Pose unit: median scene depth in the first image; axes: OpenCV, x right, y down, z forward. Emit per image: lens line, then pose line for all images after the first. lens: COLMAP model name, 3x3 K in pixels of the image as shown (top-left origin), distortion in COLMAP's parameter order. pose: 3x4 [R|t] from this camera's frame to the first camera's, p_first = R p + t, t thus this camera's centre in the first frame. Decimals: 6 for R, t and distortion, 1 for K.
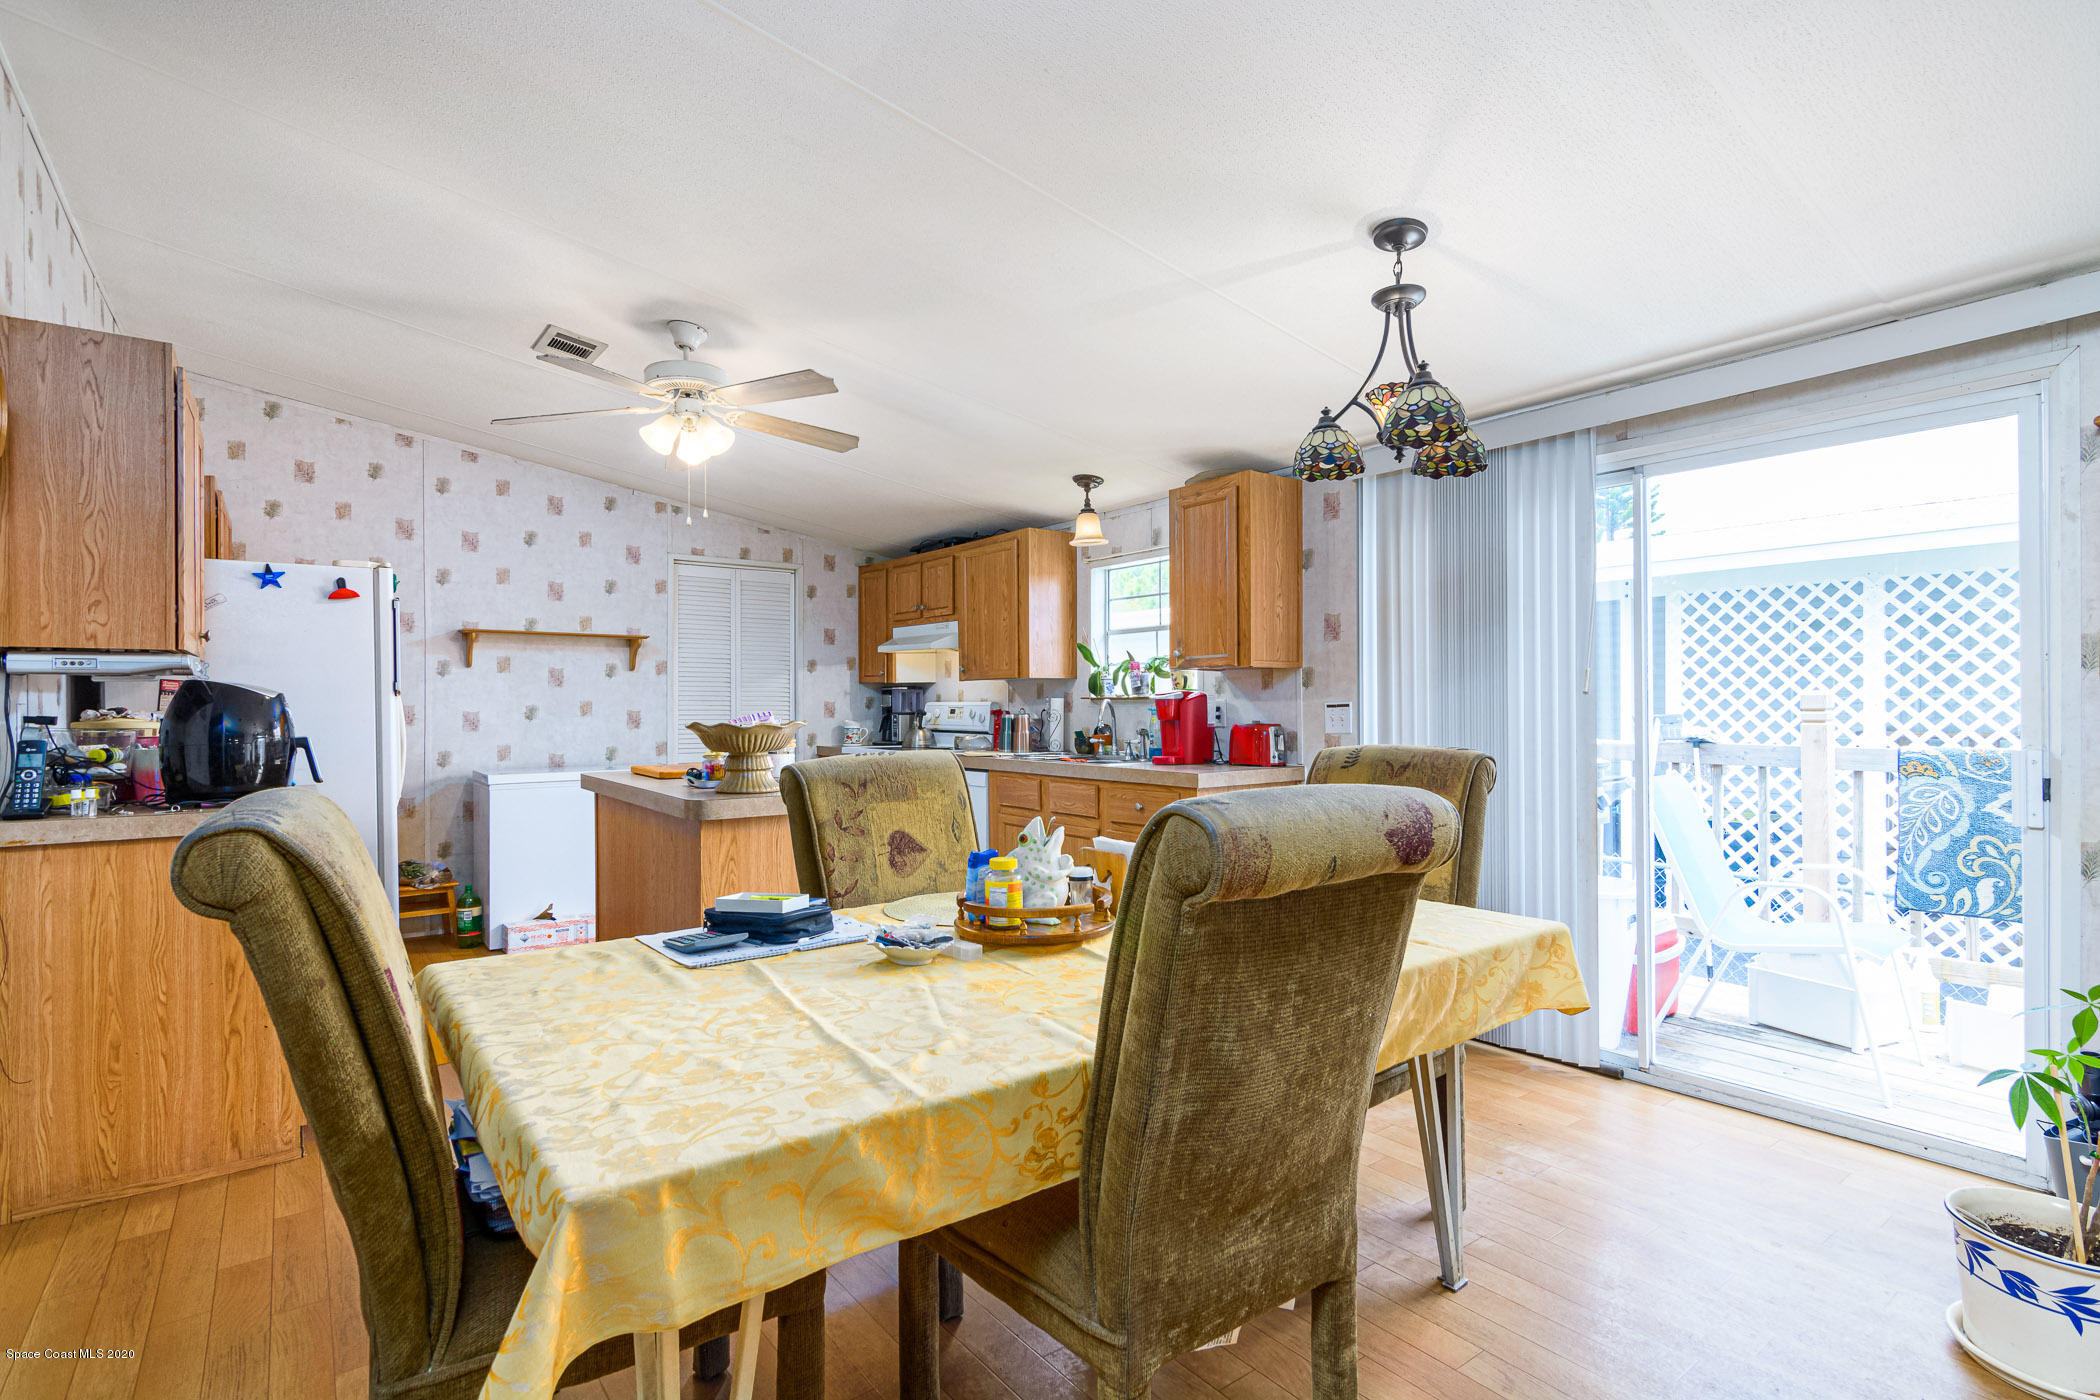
lens RADIAL K [[1001.0, 0, 1062.0], [0, 1001.0, 686.2], [0, 0, 1]] dist [-0.003297, -0.000275]
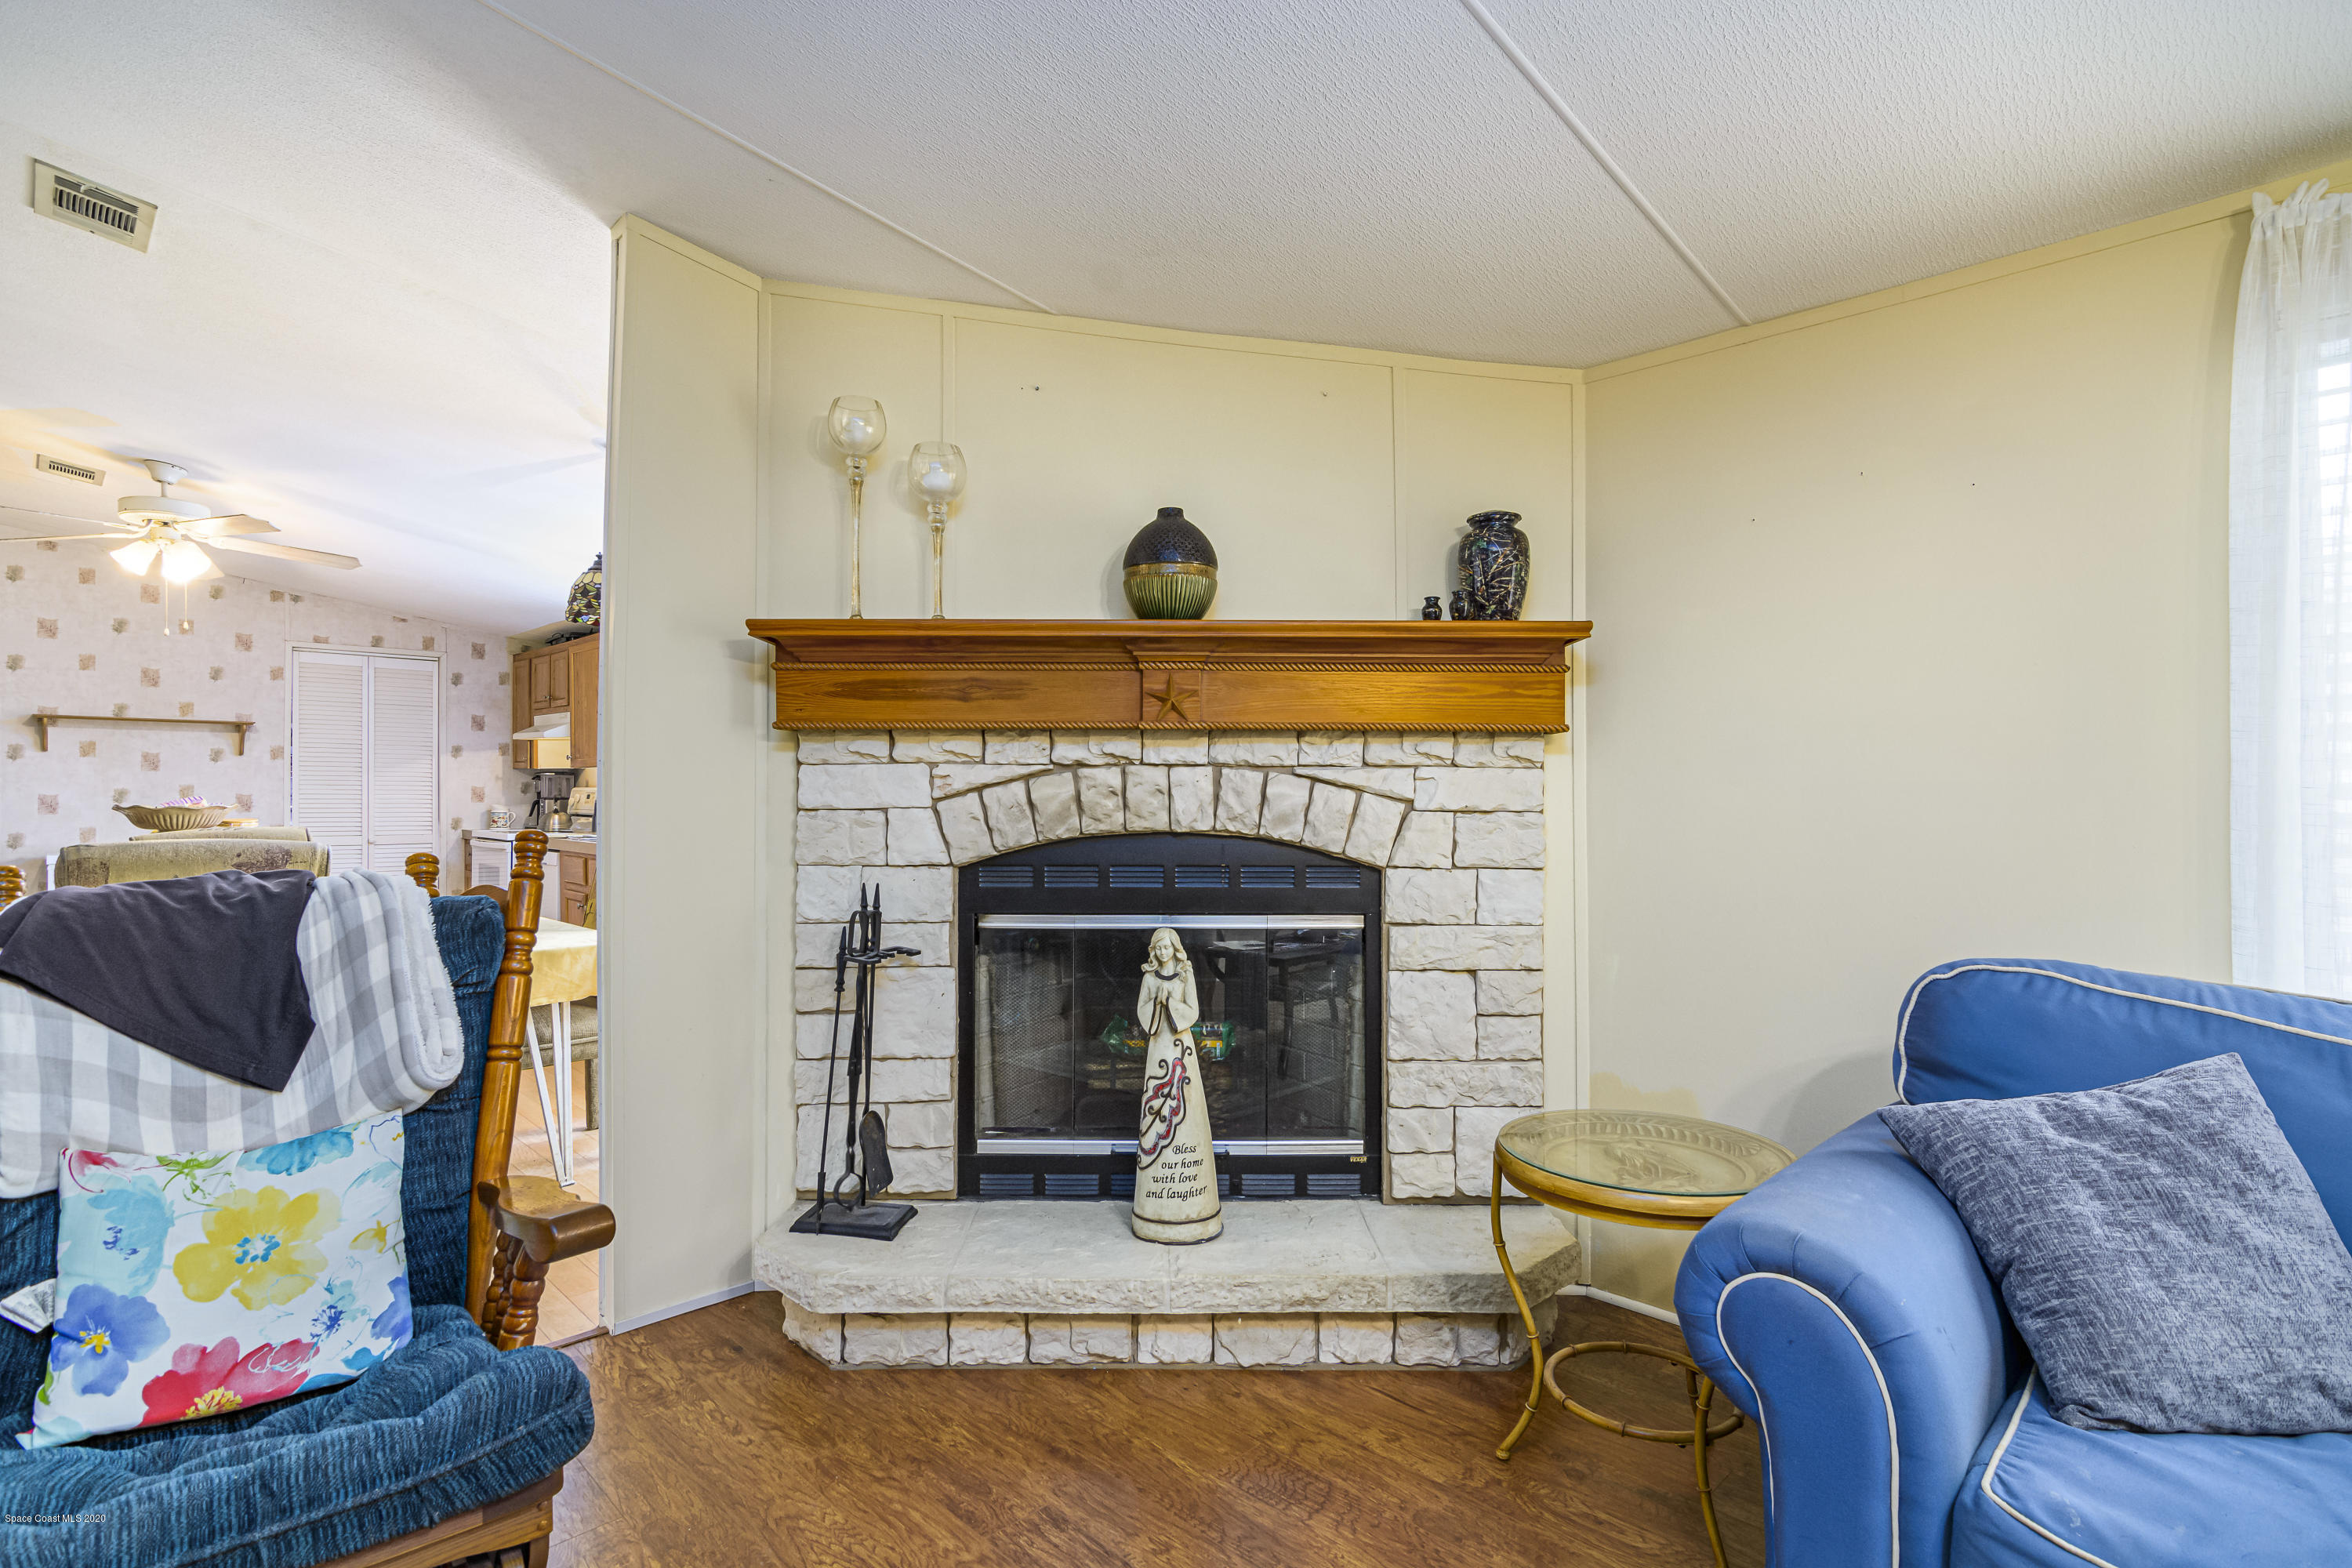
lens RADIAL K [[1121.1, 0, 1181.2], [0, 1121.1, 775.4], [0, 0, 1]] dist [-0.003297, -0.000275]
pose [[0.989176, 0.003270, 0.146698, 0.362666], [-0.003523, 0.999993, 0.001465, -0.000039], [-0.146692, -0.001966, 0.989180, -0.280210]]
